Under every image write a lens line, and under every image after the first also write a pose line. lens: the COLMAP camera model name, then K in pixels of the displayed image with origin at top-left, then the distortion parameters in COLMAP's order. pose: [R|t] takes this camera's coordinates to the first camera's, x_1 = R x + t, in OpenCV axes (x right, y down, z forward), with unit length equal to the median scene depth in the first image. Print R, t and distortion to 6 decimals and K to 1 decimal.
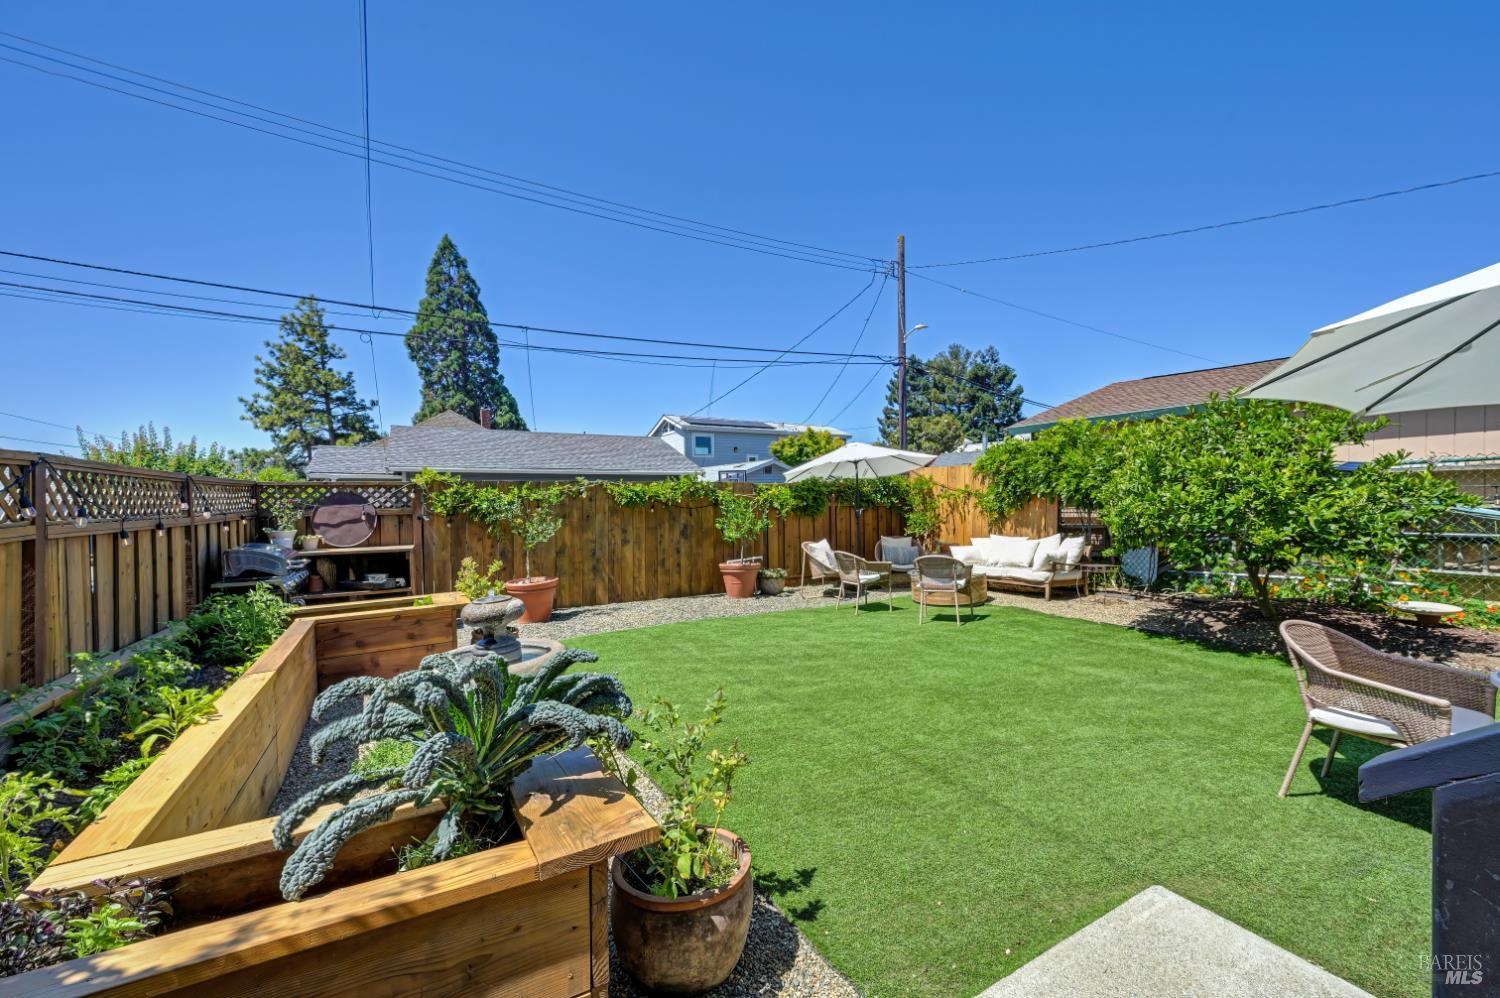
lens RADIAL K [[597.7, 0, 750.0], [0, 597.7, 499.0], [0, 0, 1]] dist [0.009439, -0.000040]
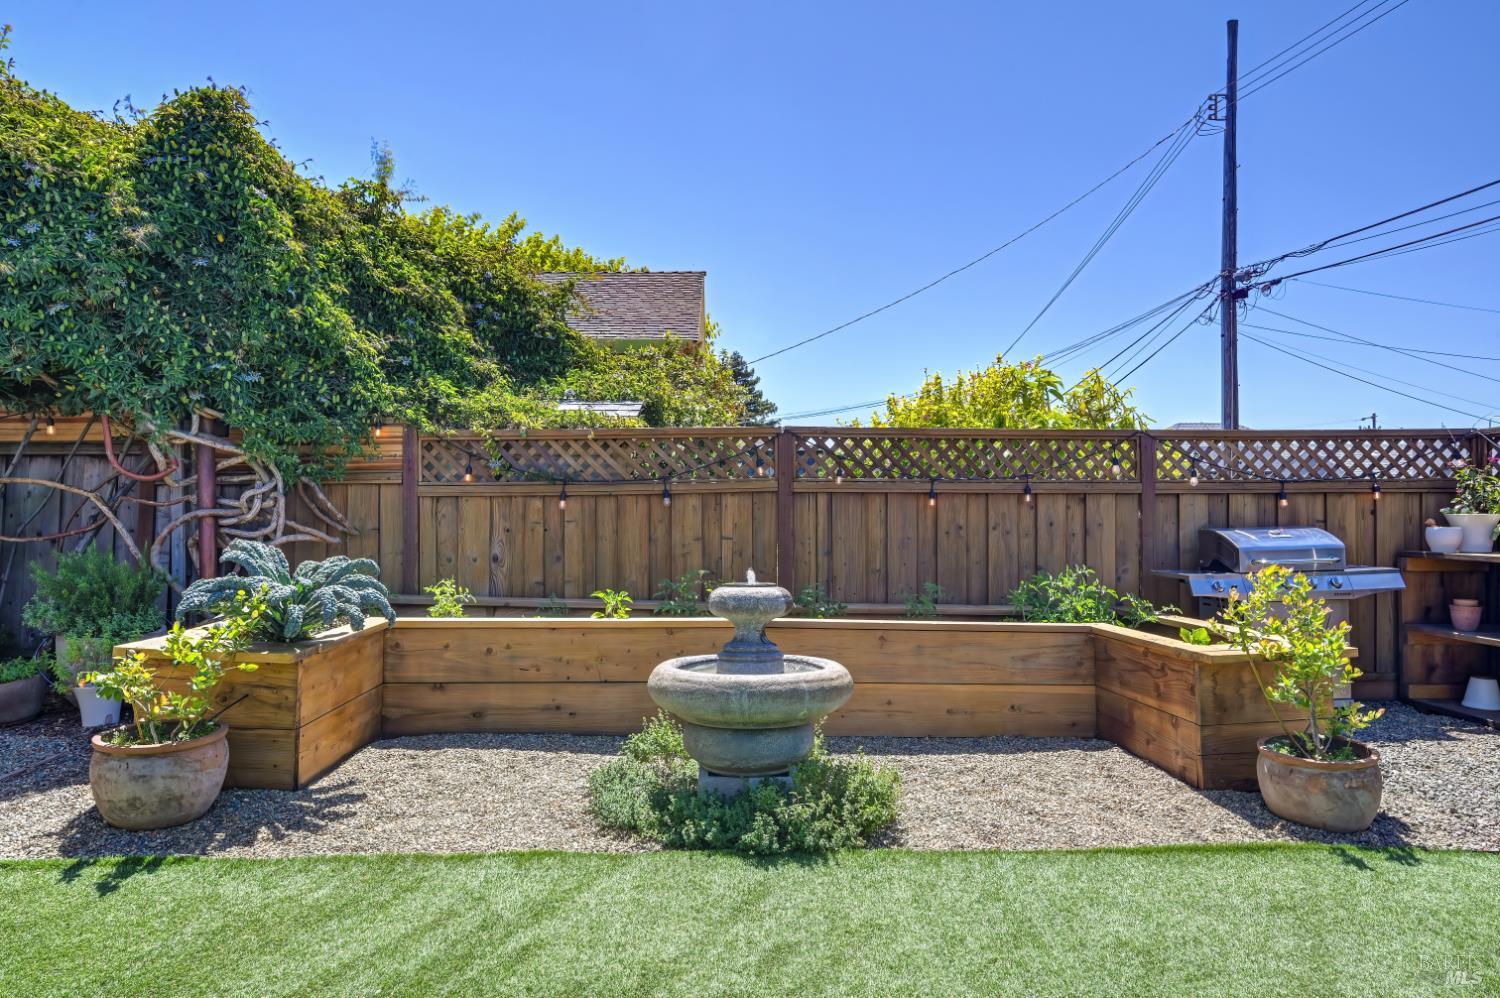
lens RADIAL K [[899.1, 0, 755.1], [0, 899.1, 505.4], [0, 0, 1]] dist [0.001701, -0.002223]
pose [[-0.442995, 0.006028, -0.896504, 0.172141], [0.005555, 0.999977, 0.003979, 0.024420], [0.896507, -0.003218, -0.443018, 0.501463]]
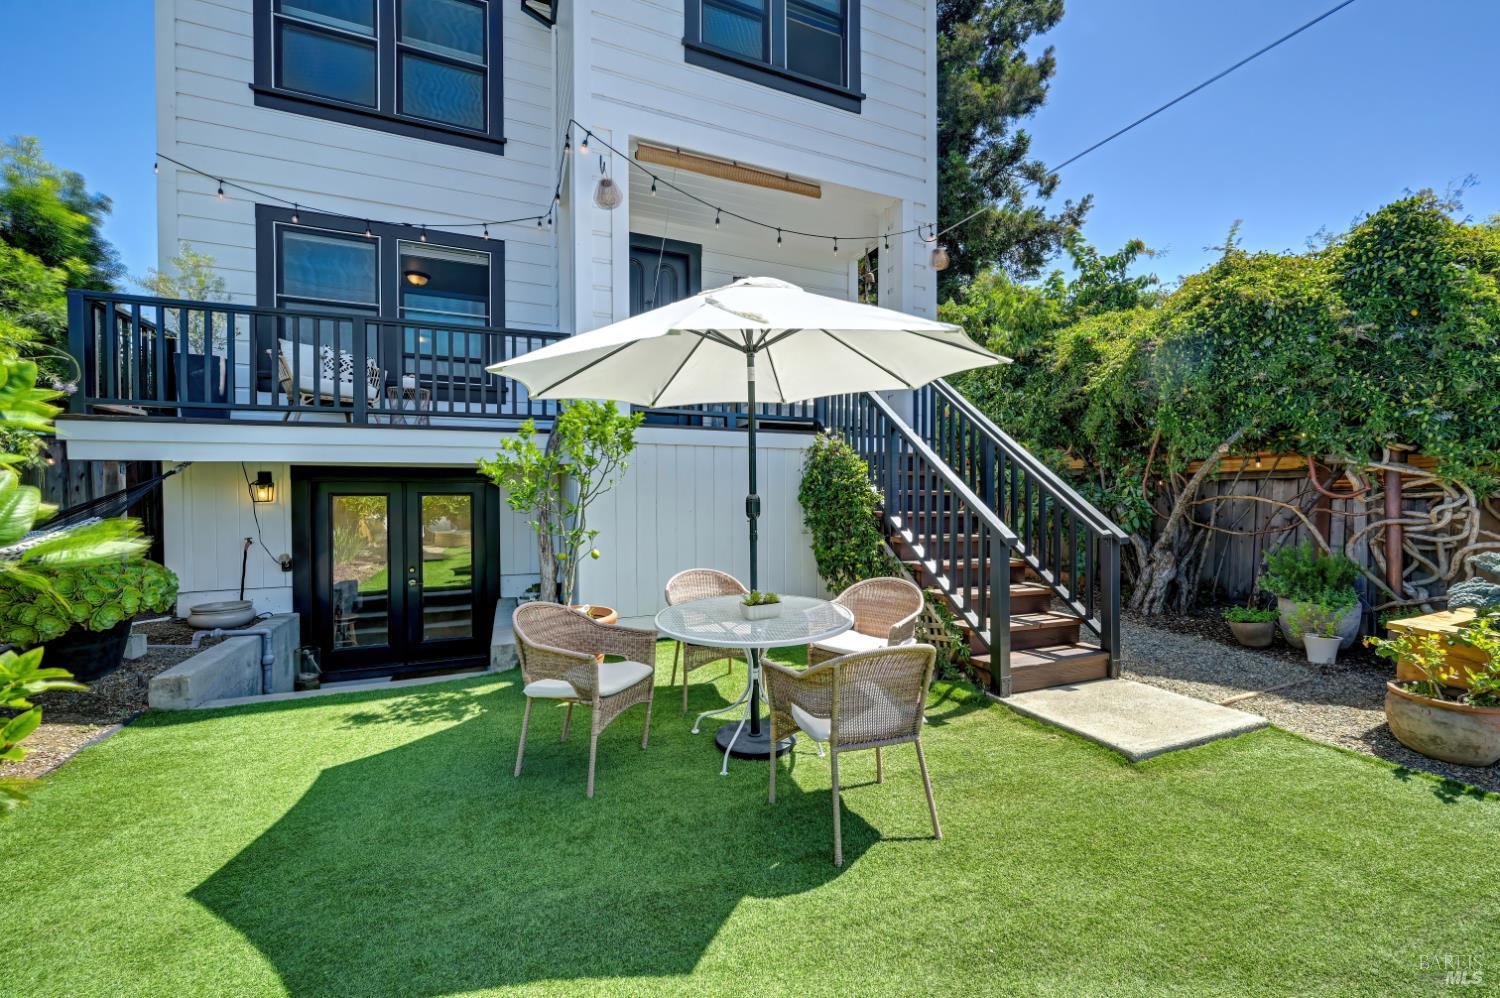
lens RADIAL K [[587.7, 0, 757.1], [0, 587.7, 505.7], [0, 0, 1]] dist [-0.000139, 0.000265]
pose [[-0.994678, 0.010998, 0.102446, 0.284879], [0.012703, 0.999791, 0.016003, 0.004261], [-0.102248, 0.017219, -0.994610, 0.491406]]
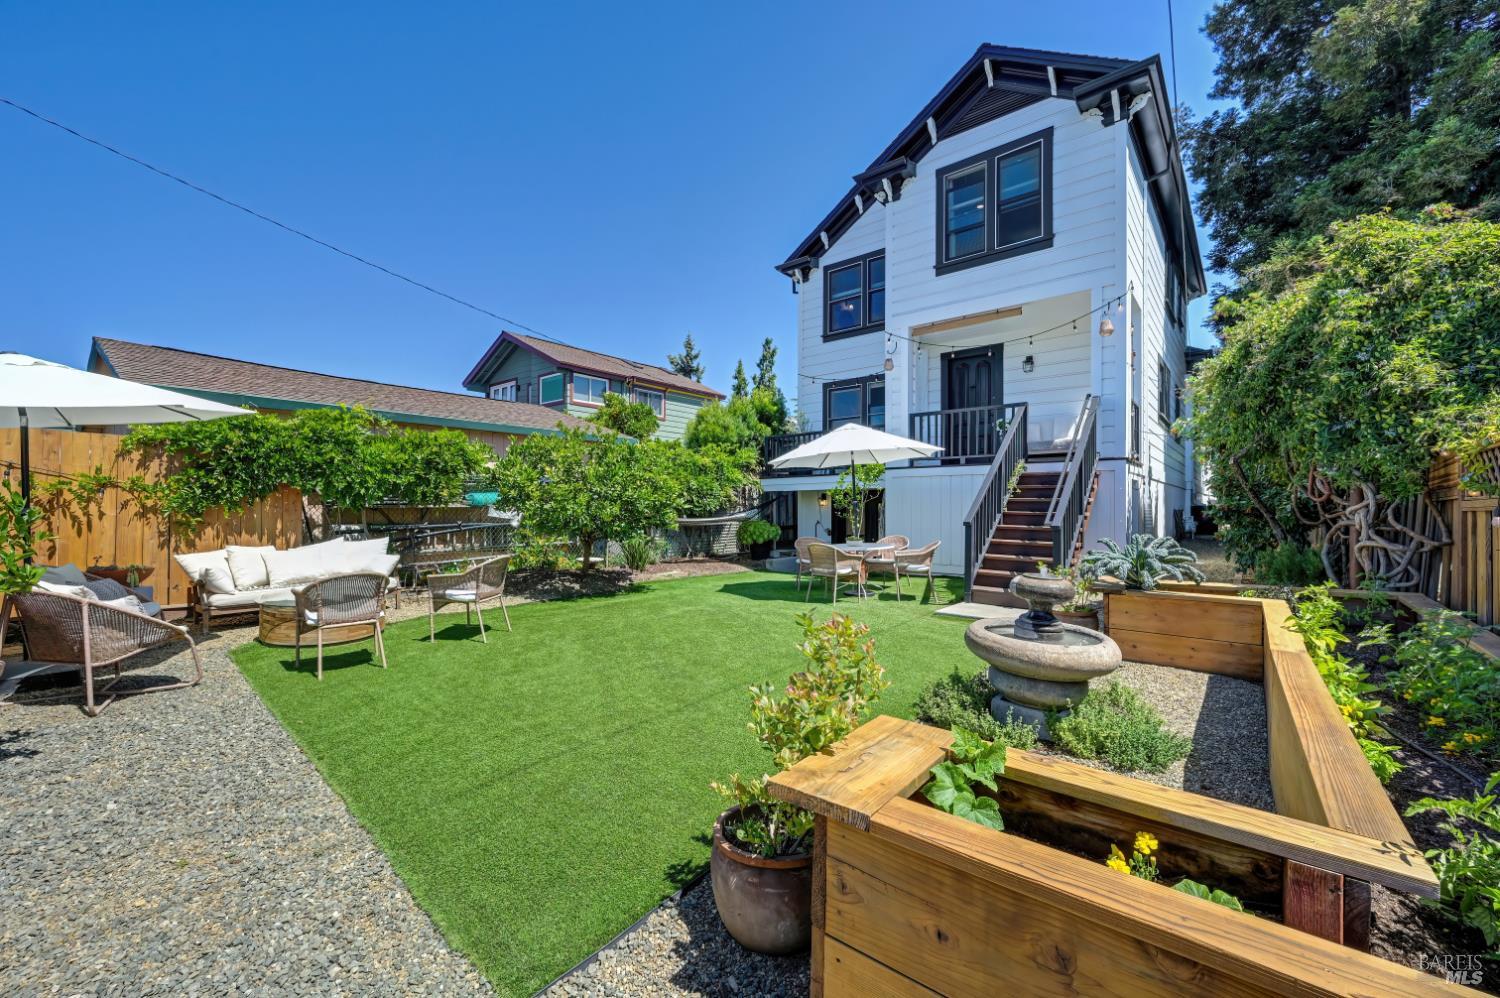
lens RADIAL K [[595.6, 0, 759.8], [0, 595.6, 501.0], [0, 0, 1]] dist [-0.001869, 0.000823]
pose [[-0.365134, 0.019997, 0.930740, -0.401346], [0.000535, 0.999774, -0.021271, 0.021414], [-0.930955, -0.007269, -0.365062, 0.615138]]
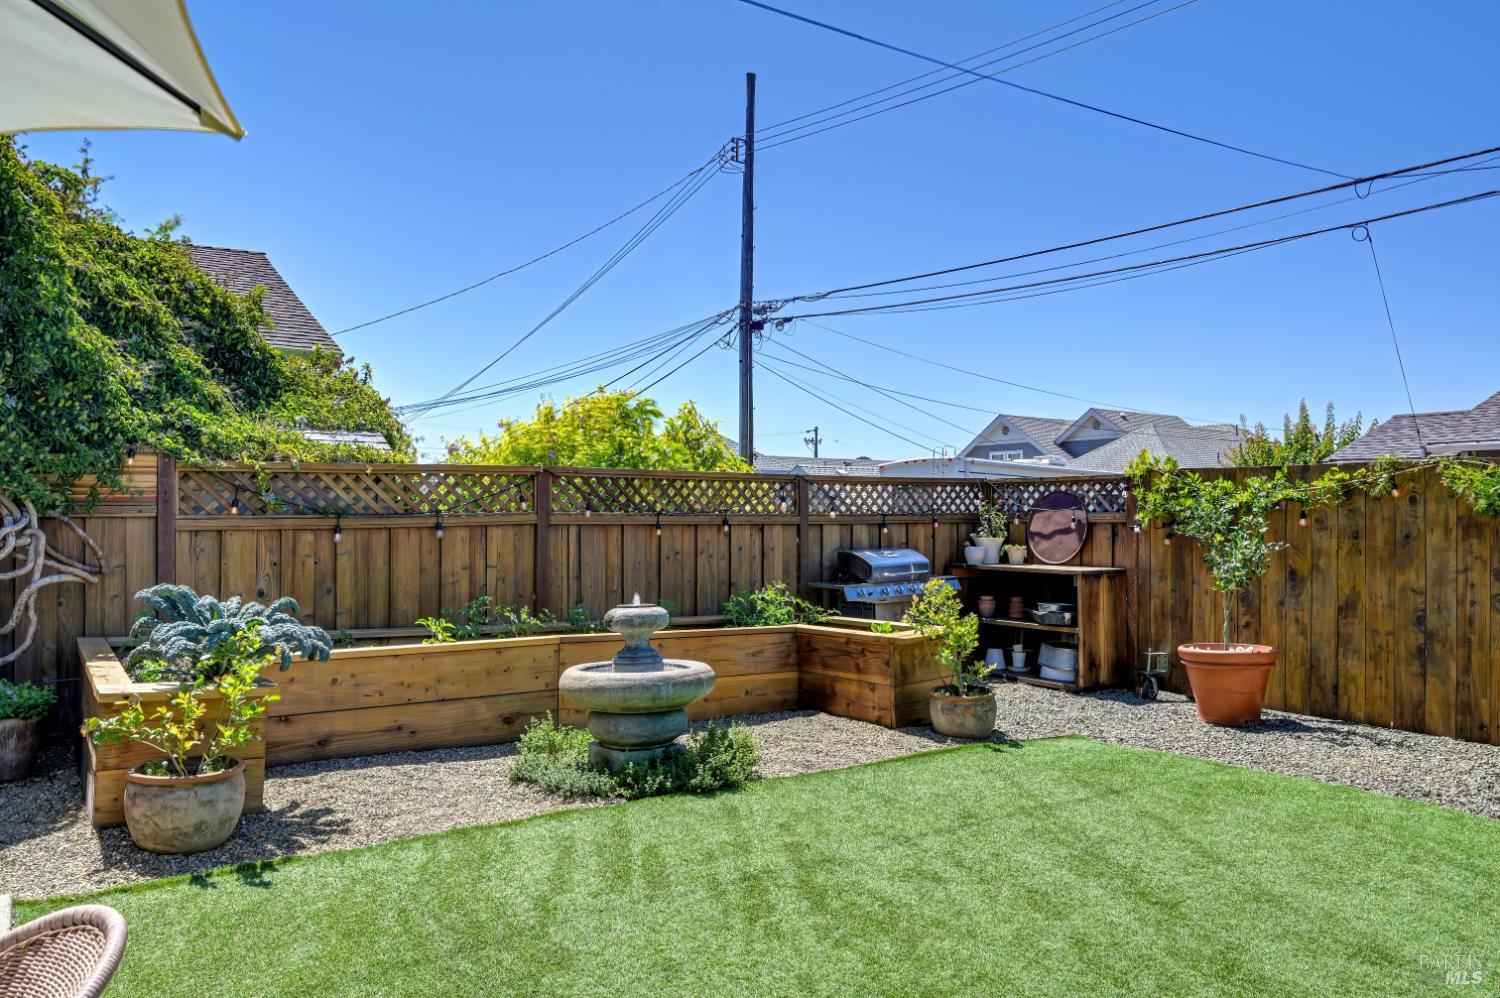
lens RADIAL K [[1043.1, 0, 756.7], [0, 1043.1, 502.6], [0, 0, 1]] dist [0.001924, -0.000516]
pose [[0.100553, -0.000091, -0.994932, 0.397911], [-0.002718, 0.999996, -0.000366, 0.003750], [0.994928, 0.002741, 0.100553, 0.349926]]
